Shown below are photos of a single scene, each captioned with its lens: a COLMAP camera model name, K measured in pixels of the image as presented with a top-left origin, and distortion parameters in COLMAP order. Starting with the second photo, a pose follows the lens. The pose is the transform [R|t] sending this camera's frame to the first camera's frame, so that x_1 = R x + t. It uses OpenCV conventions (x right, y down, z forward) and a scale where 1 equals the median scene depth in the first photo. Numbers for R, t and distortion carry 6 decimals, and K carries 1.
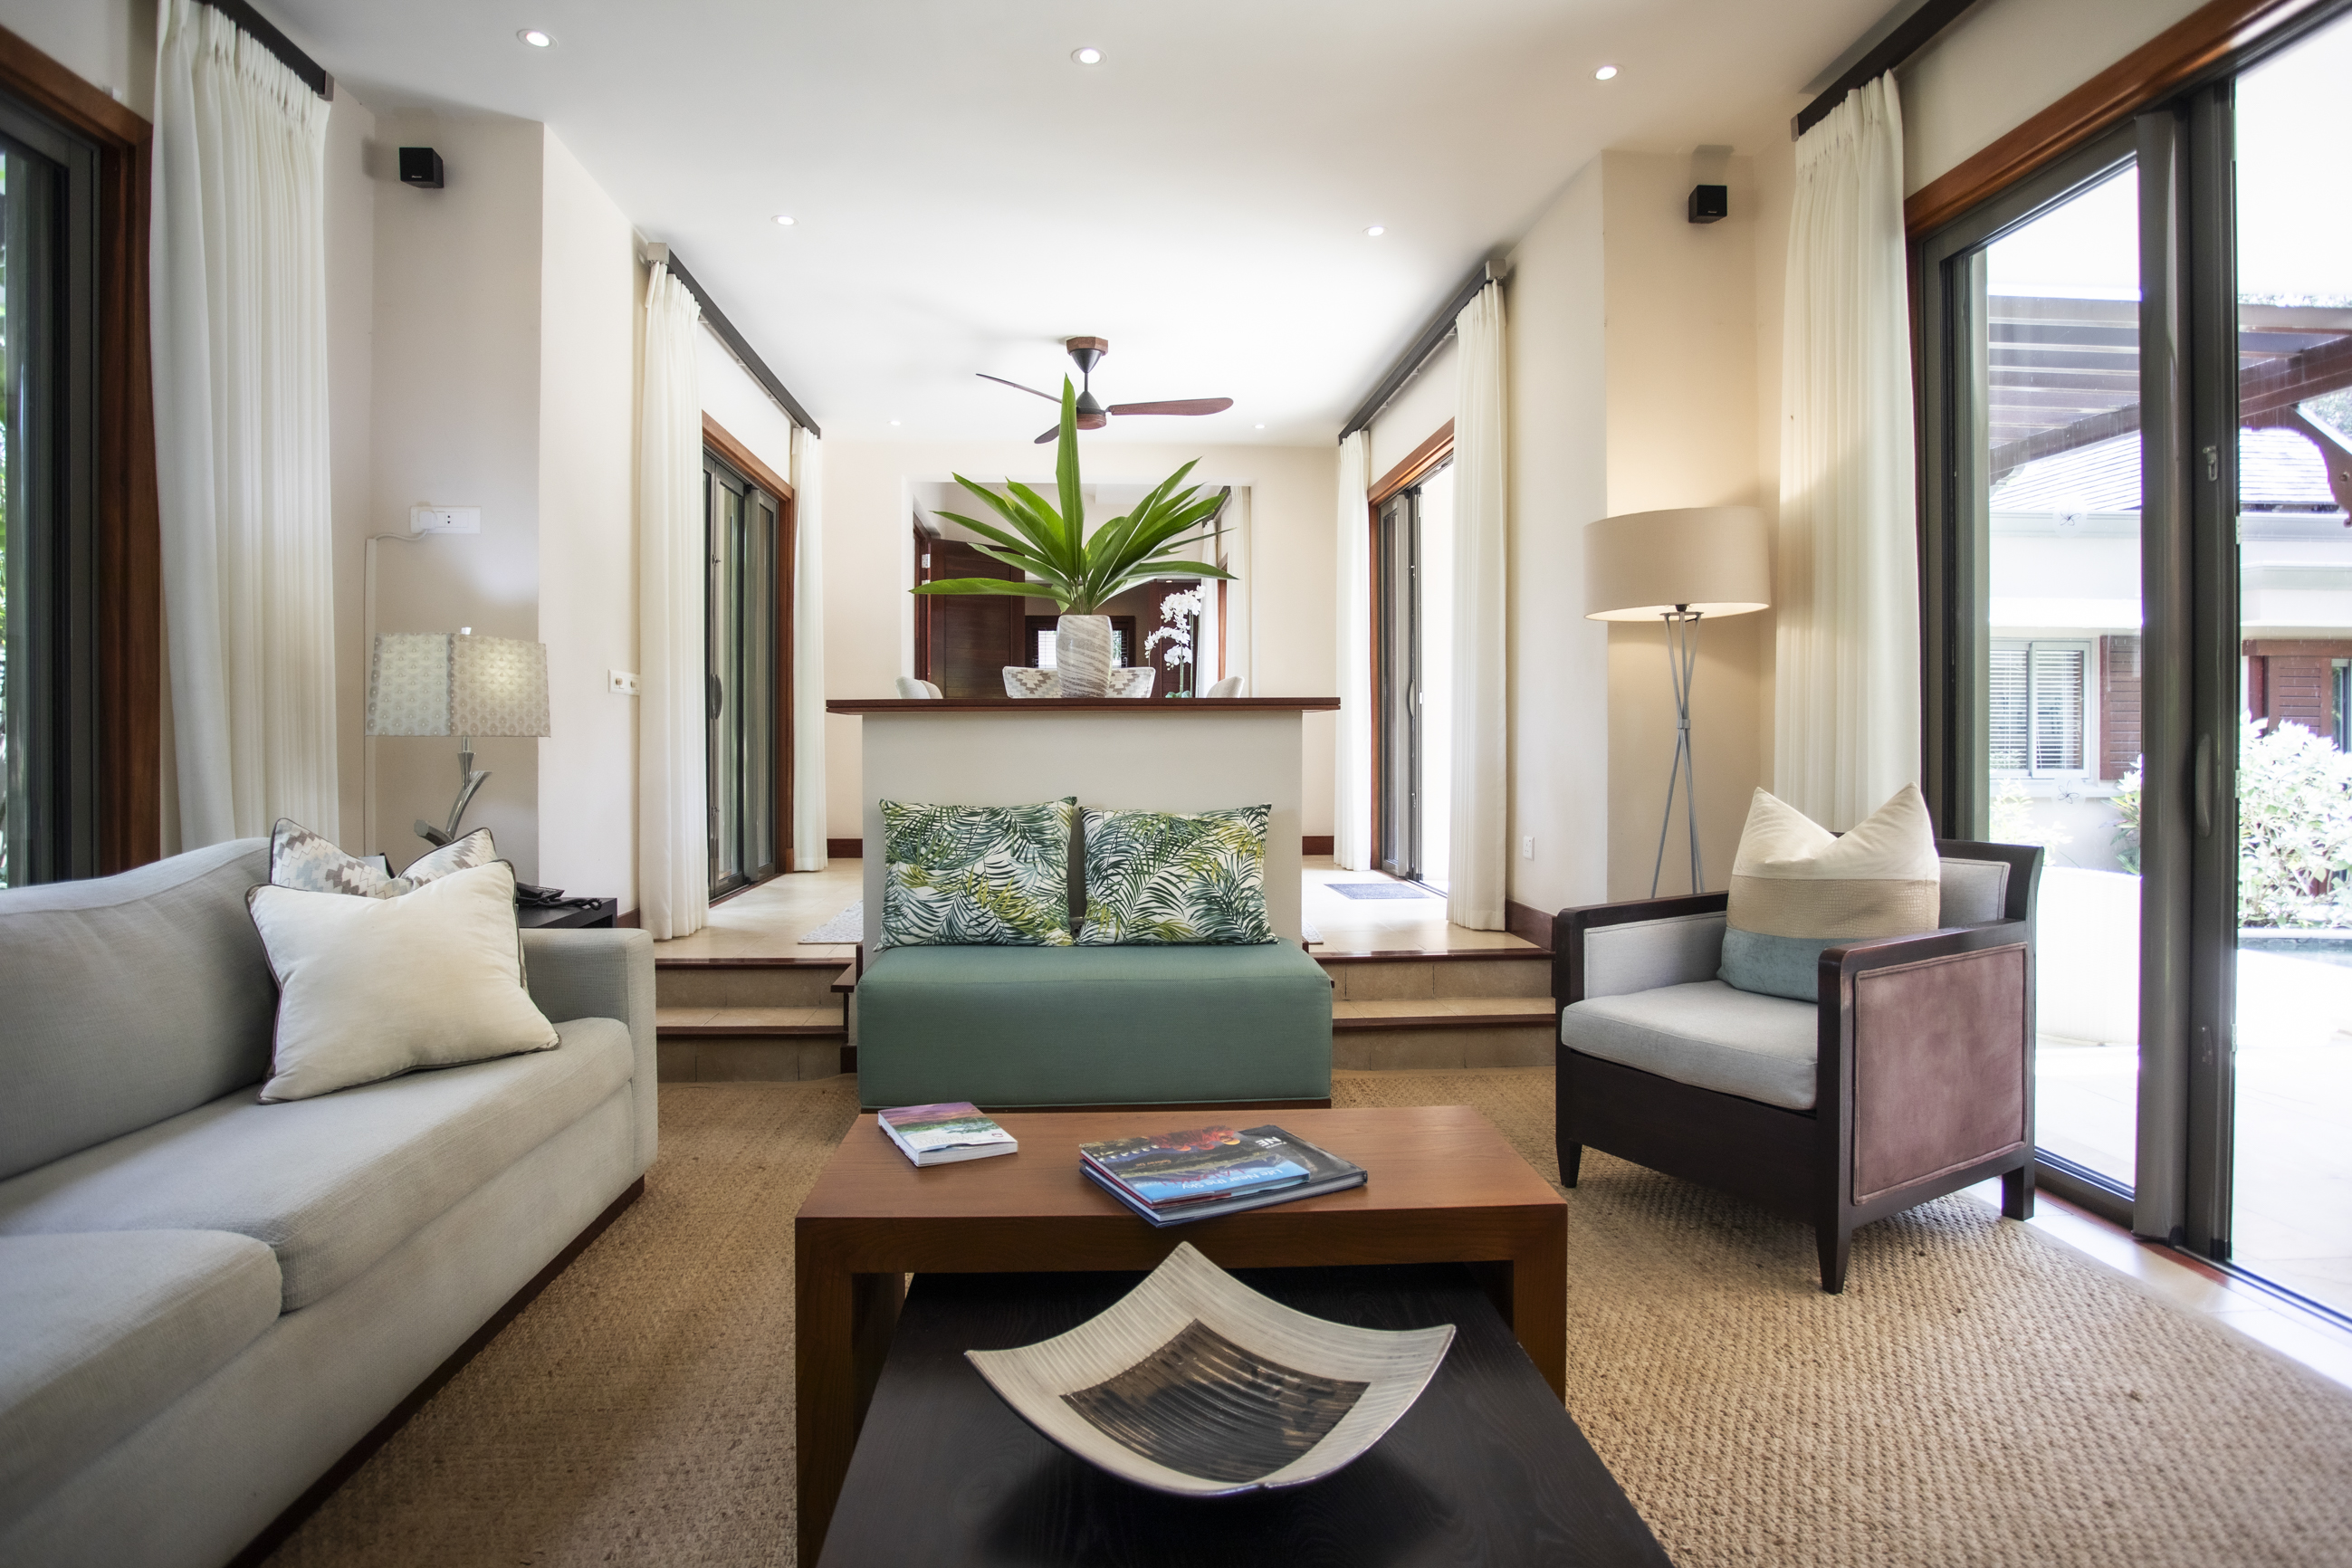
lens RADIAL K [[1207.0, 0, 1172.2], [0, 1207.0, 747.0], [0, 0, 1]] dist [-0.079082, 0.035667]
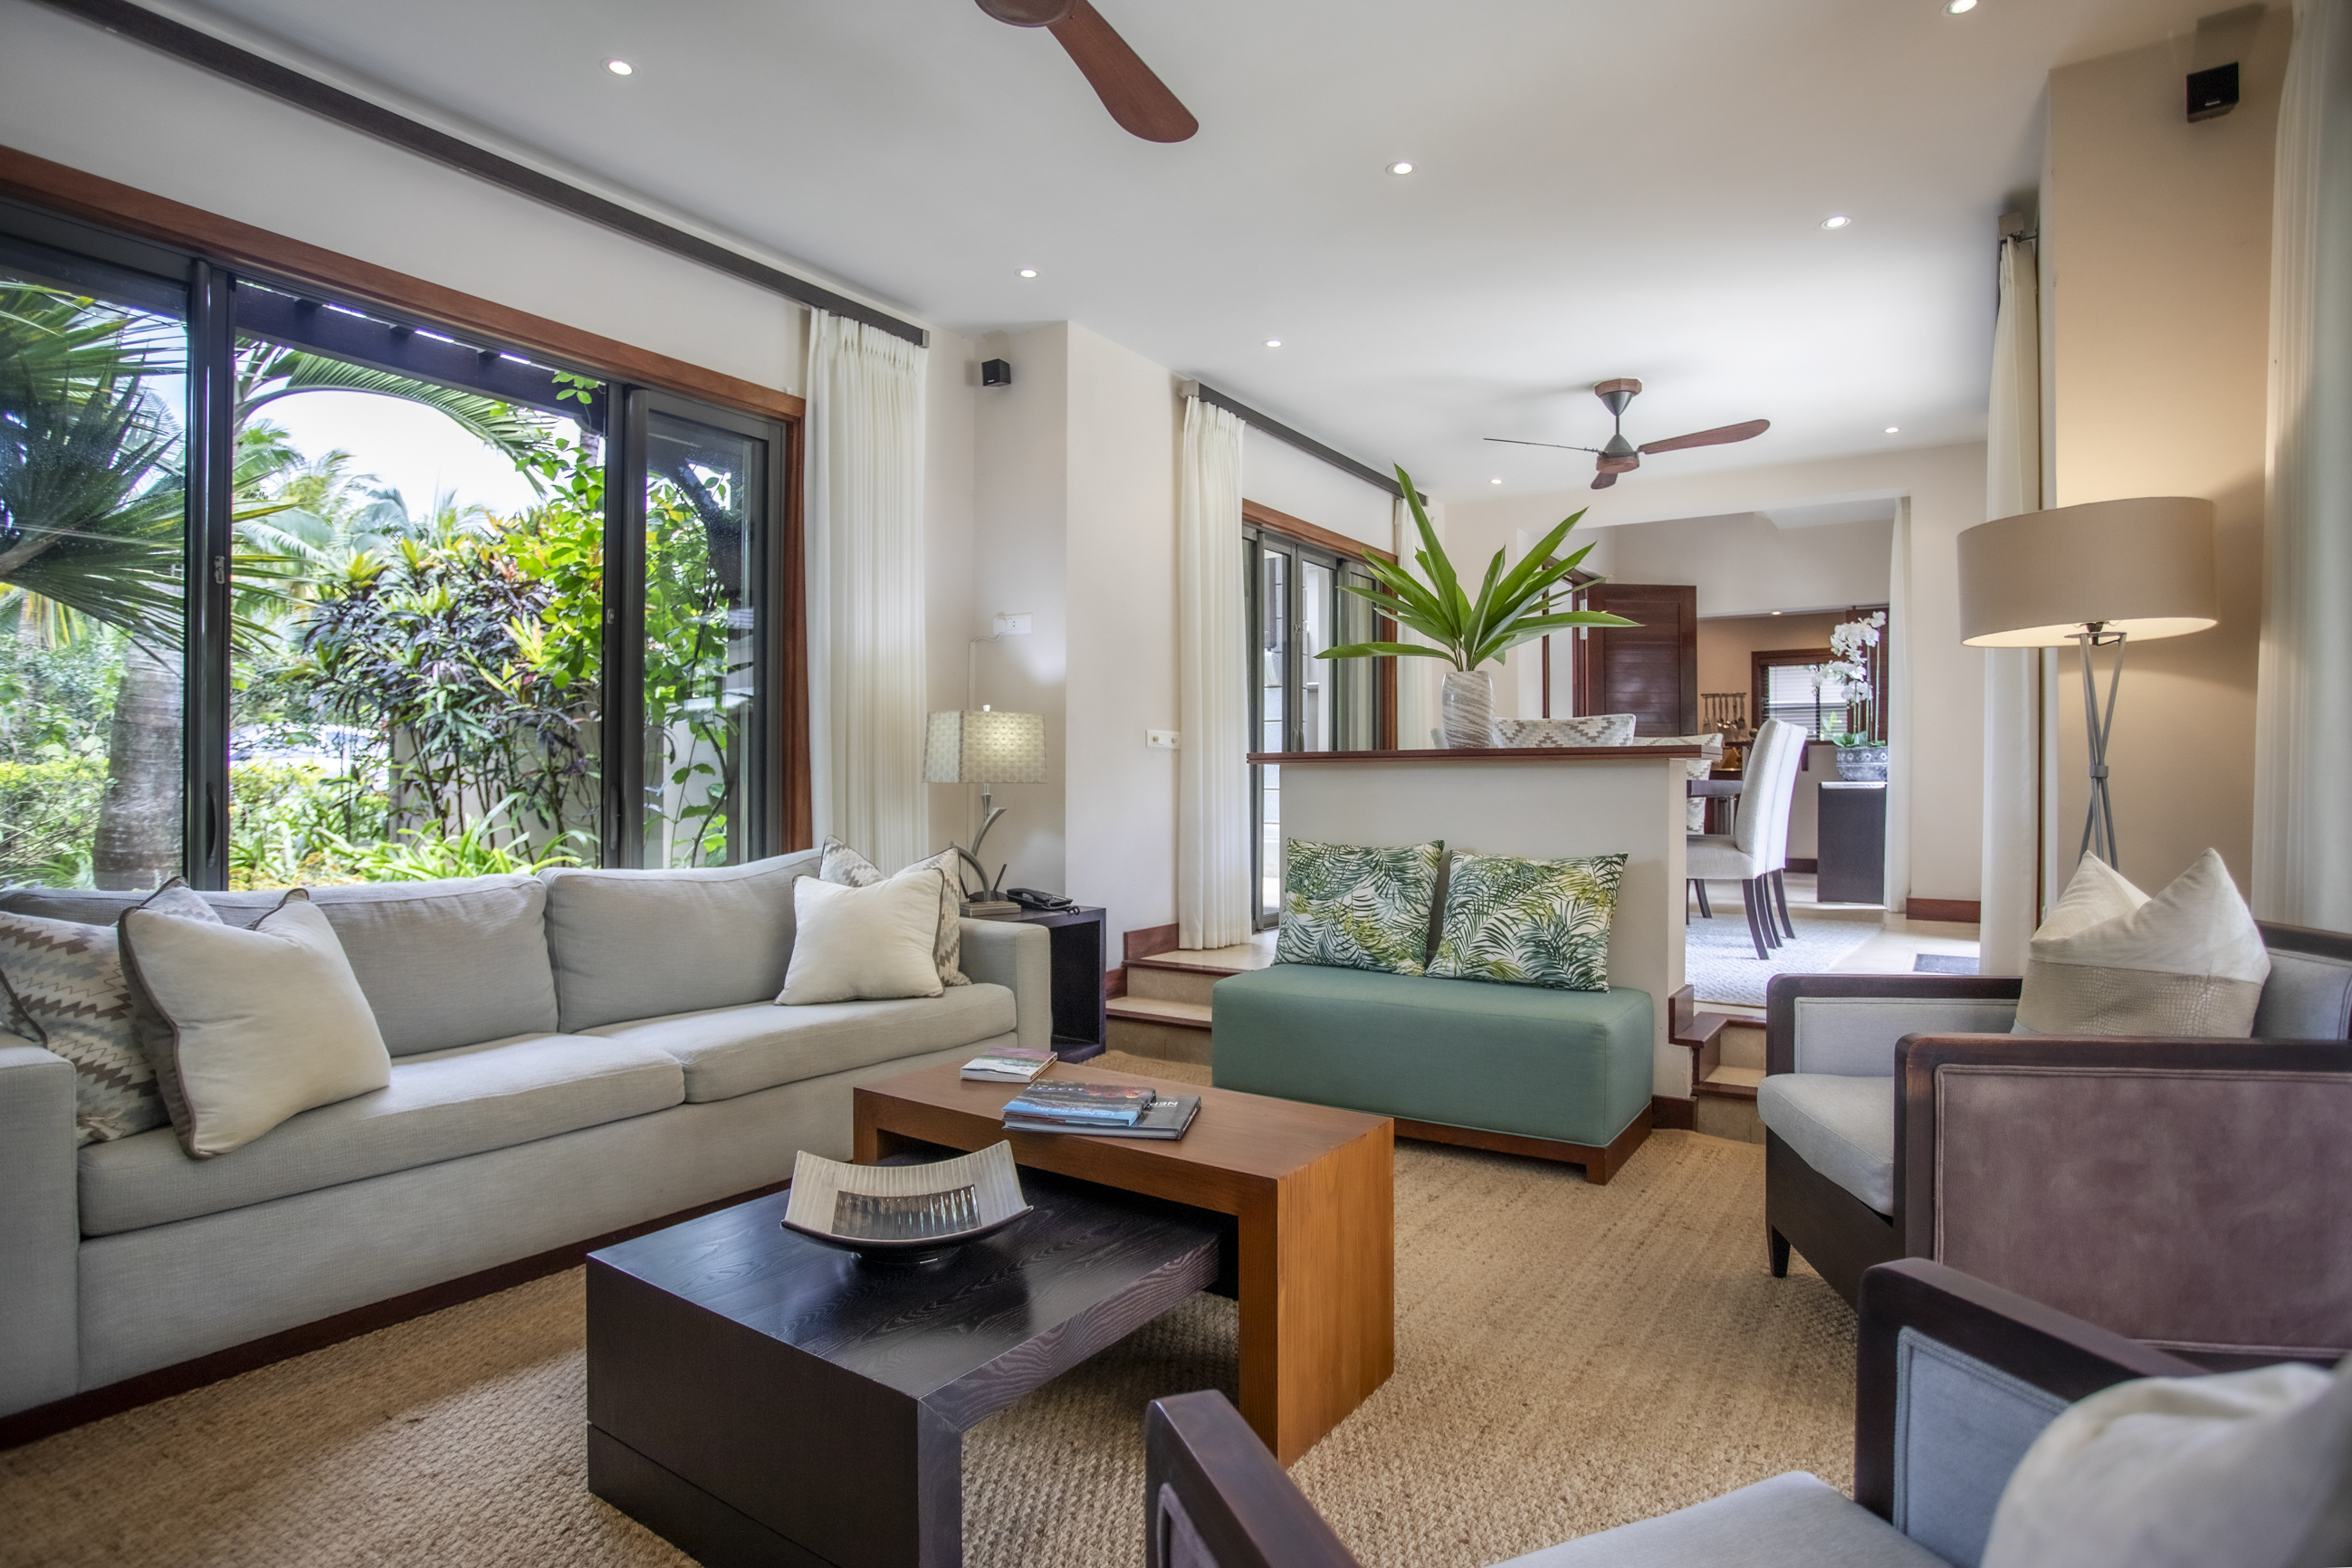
lens RADIAL K [[1245.4, 0, 1203.9], [0, 1245.4, 790.1], [0, 0, 1]] dist [-0.090657, 0.047809]
pose [[0.795180, 0.005800, -0.606345, 0.442652], [-0.006410, 0.999979, 0.001160, -0.003886], [0.606339, 0.002964, 0.795201, -0.015939]]
